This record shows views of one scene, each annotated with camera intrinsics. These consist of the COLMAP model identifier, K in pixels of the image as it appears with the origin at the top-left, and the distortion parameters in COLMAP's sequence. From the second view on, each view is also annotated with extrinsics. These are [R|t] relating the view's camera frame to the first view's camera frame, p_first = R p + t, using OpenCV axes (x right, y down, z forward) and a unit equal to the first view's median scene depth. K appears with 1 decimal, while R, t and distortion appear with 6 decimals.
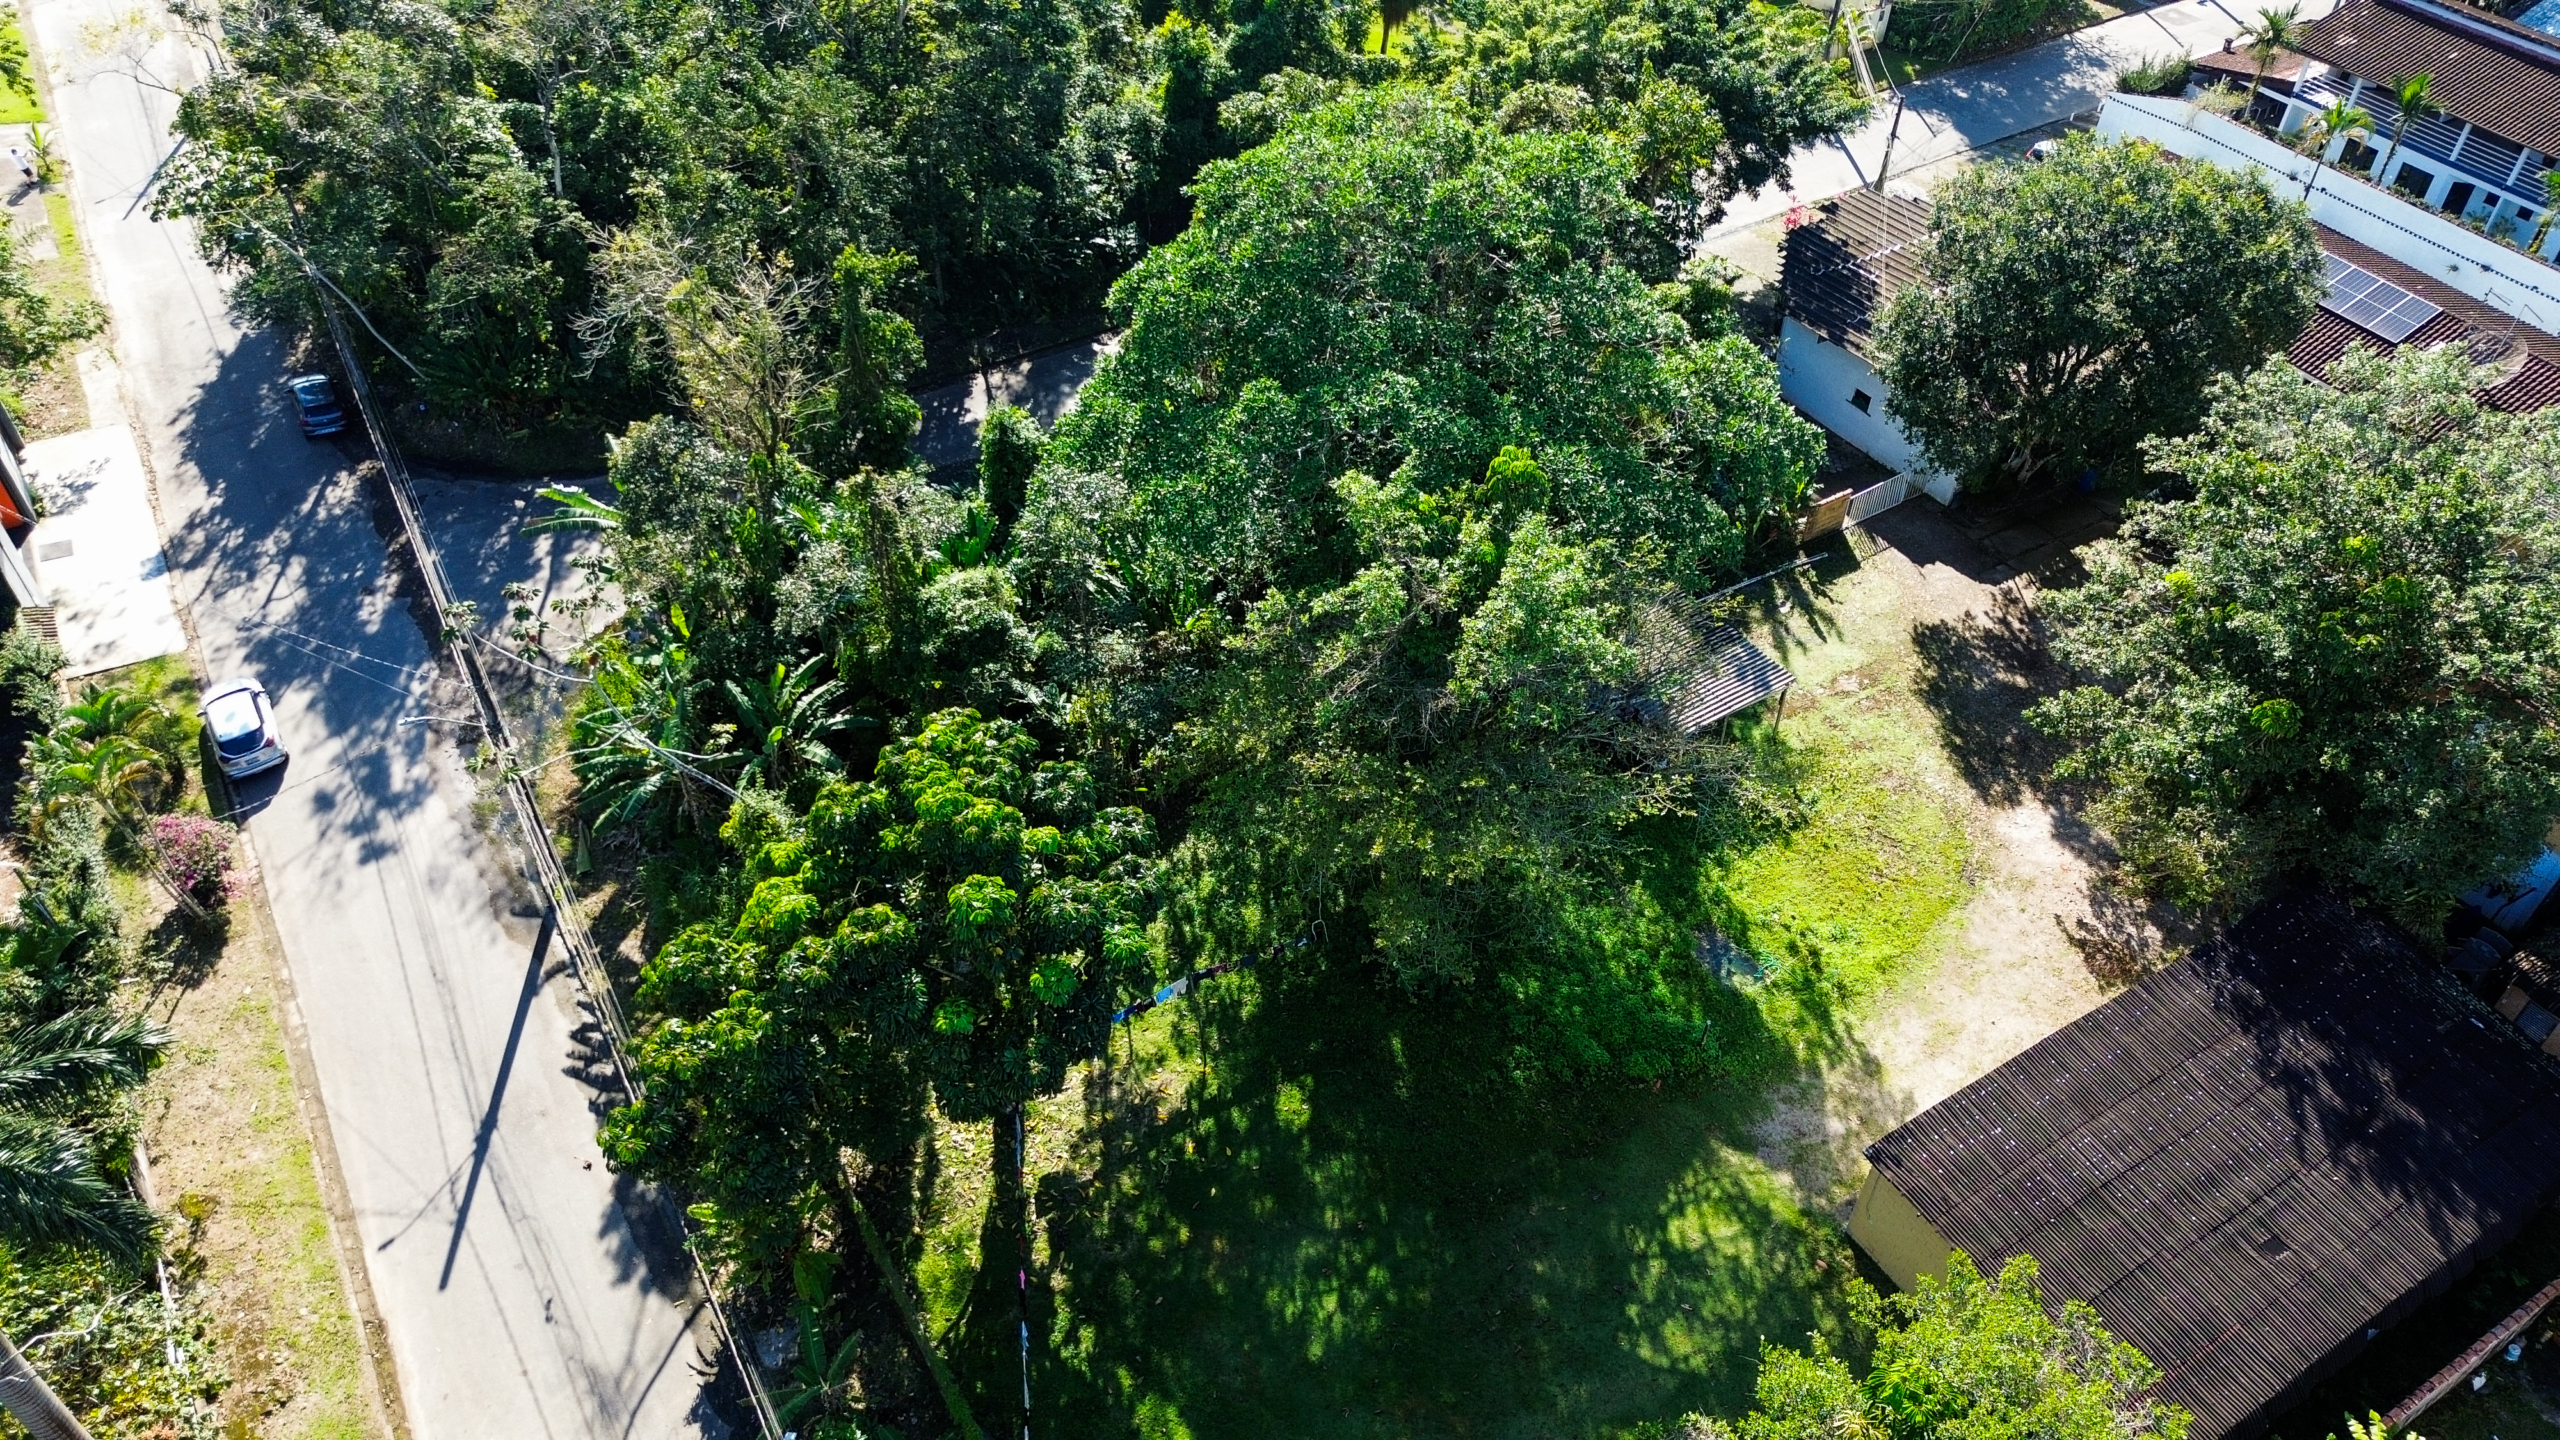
lens RADIAL K [[1794.4, 0, 1243.3], [0, 1794.4, 698.3], [0, 0, 1]] dist [0.055356, -0.038626]
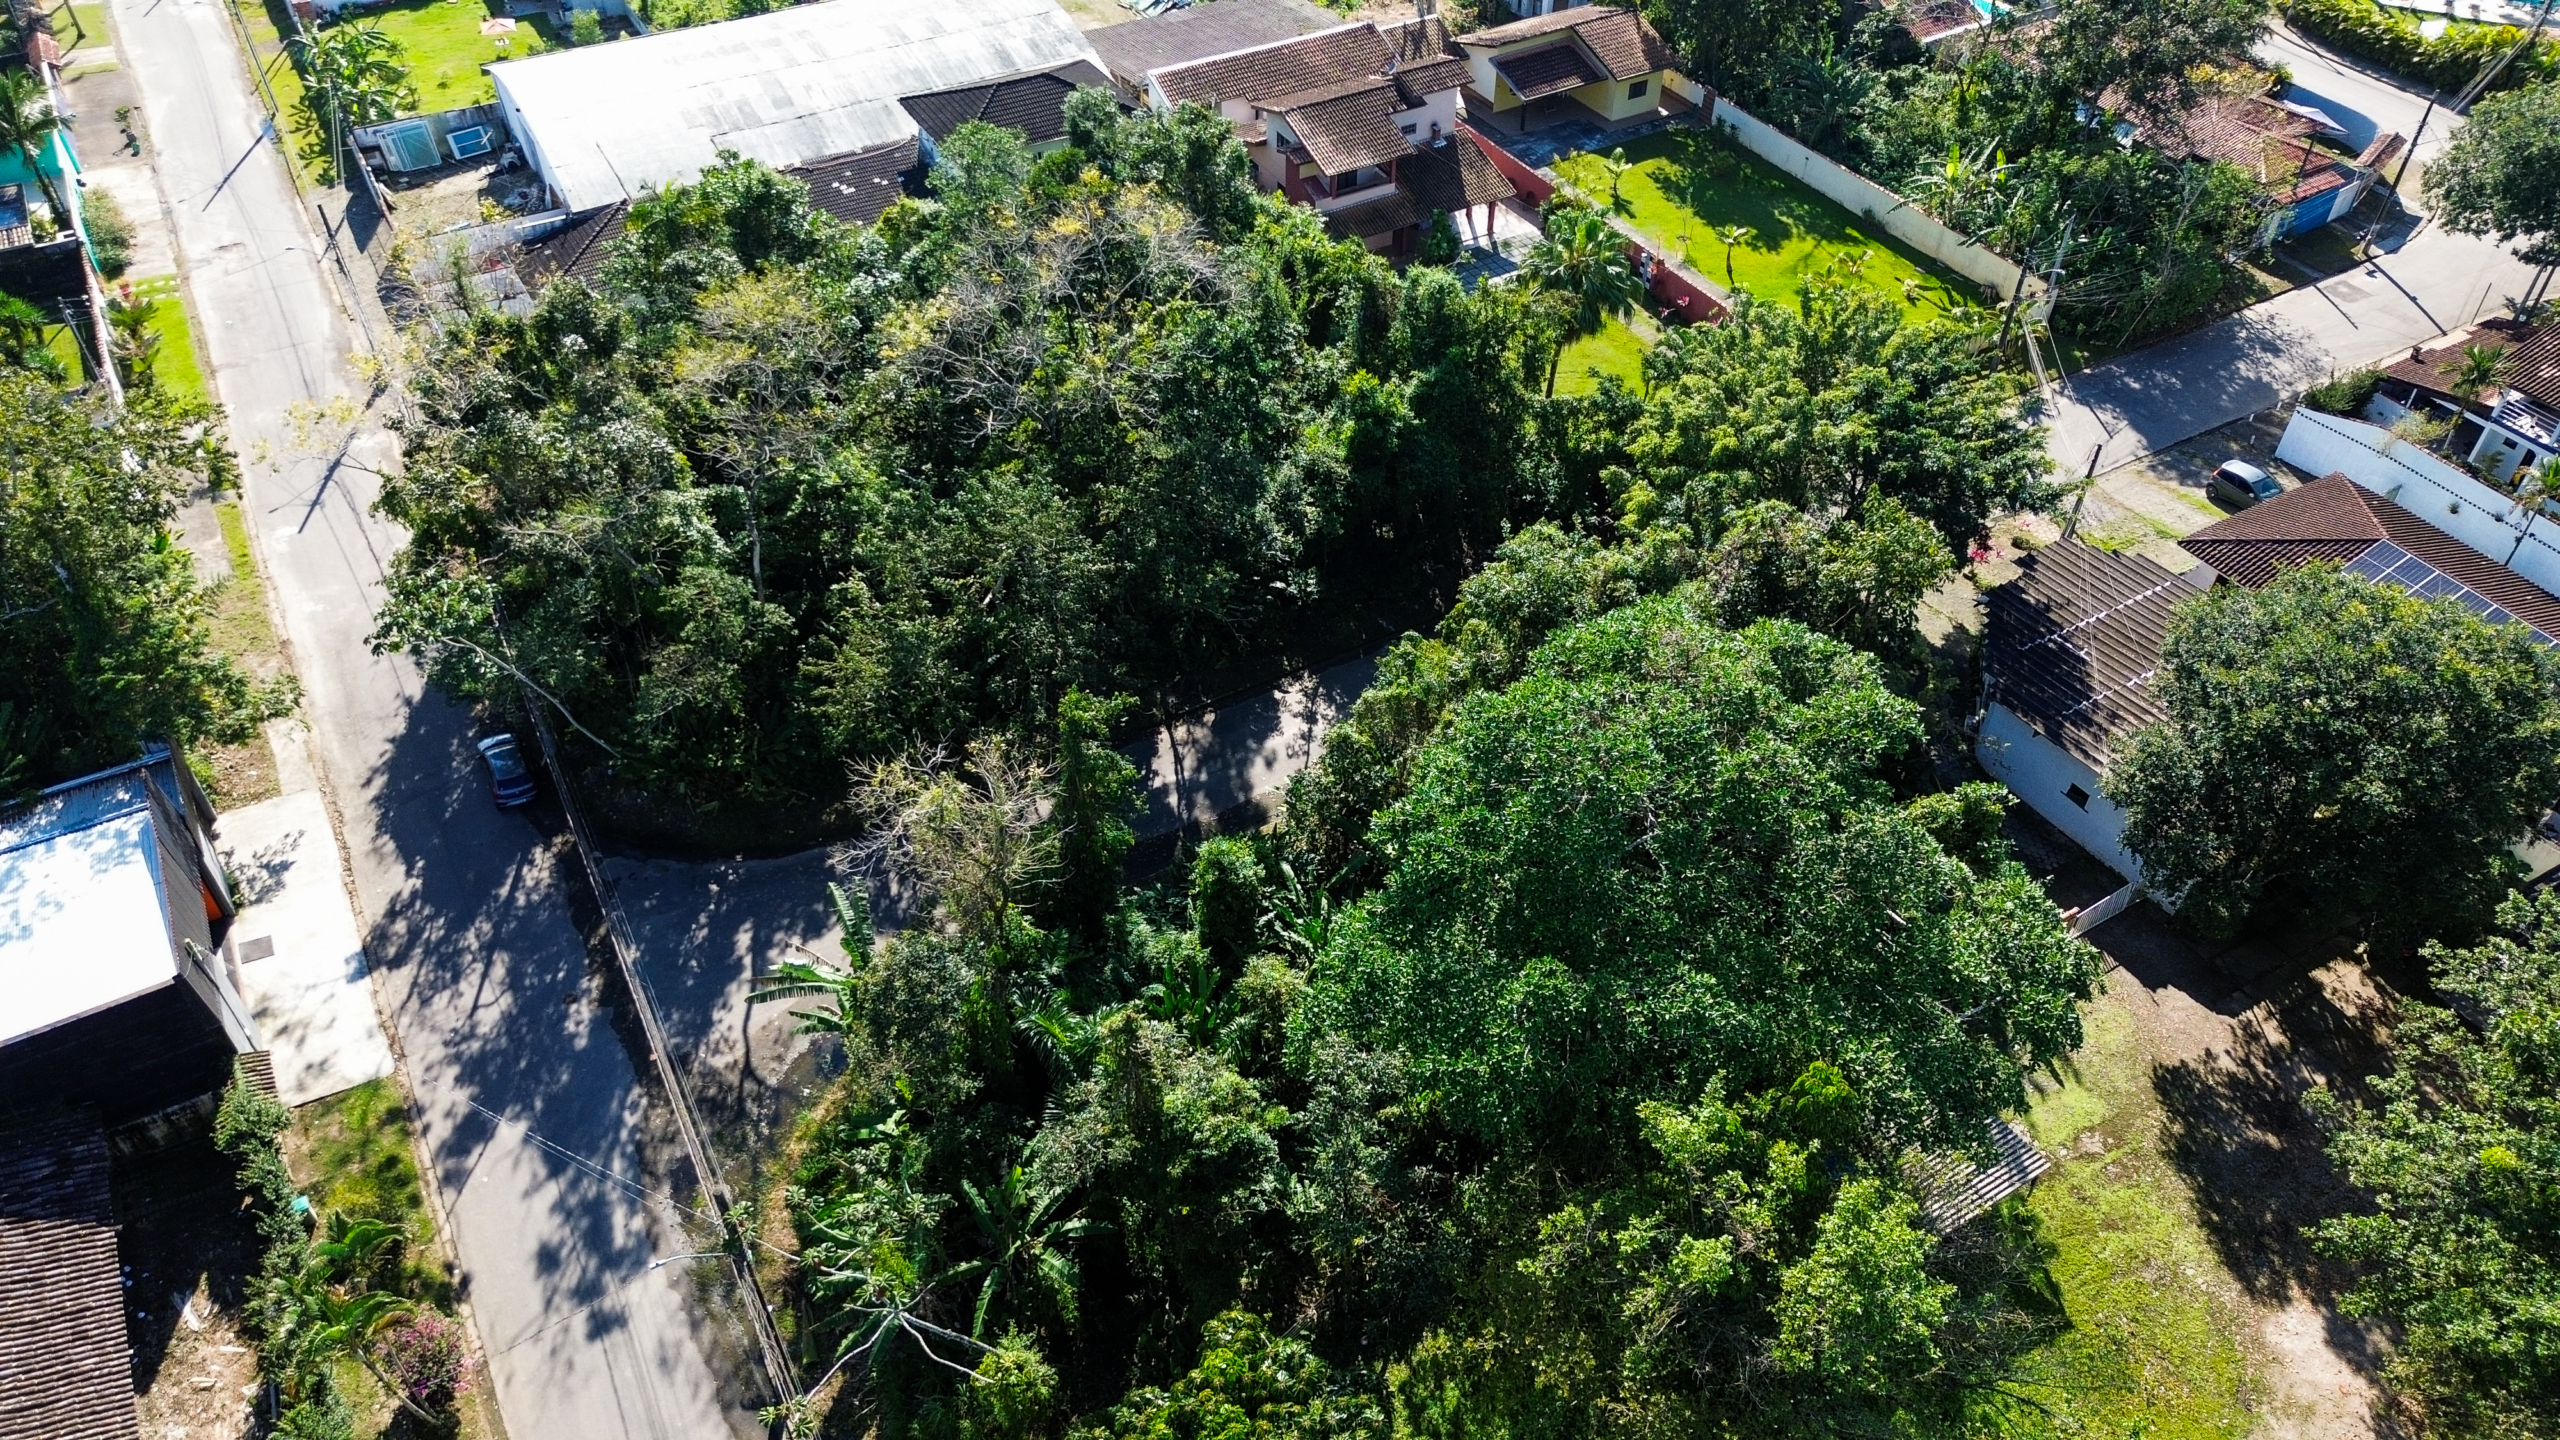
lens RADIAL K [[1794.4, 0, 1258.5], [0, 1794.4, 722.3], [0, 0, 1]] dist [0.055356, -0.038626]
pose [[0.999842, 0.003098, -0.017479, -0.093335], [-0.003208, 0.999975, -0.006283, -0.215345], [0.017459, 0.006338, 0.999827, 0.011635]]
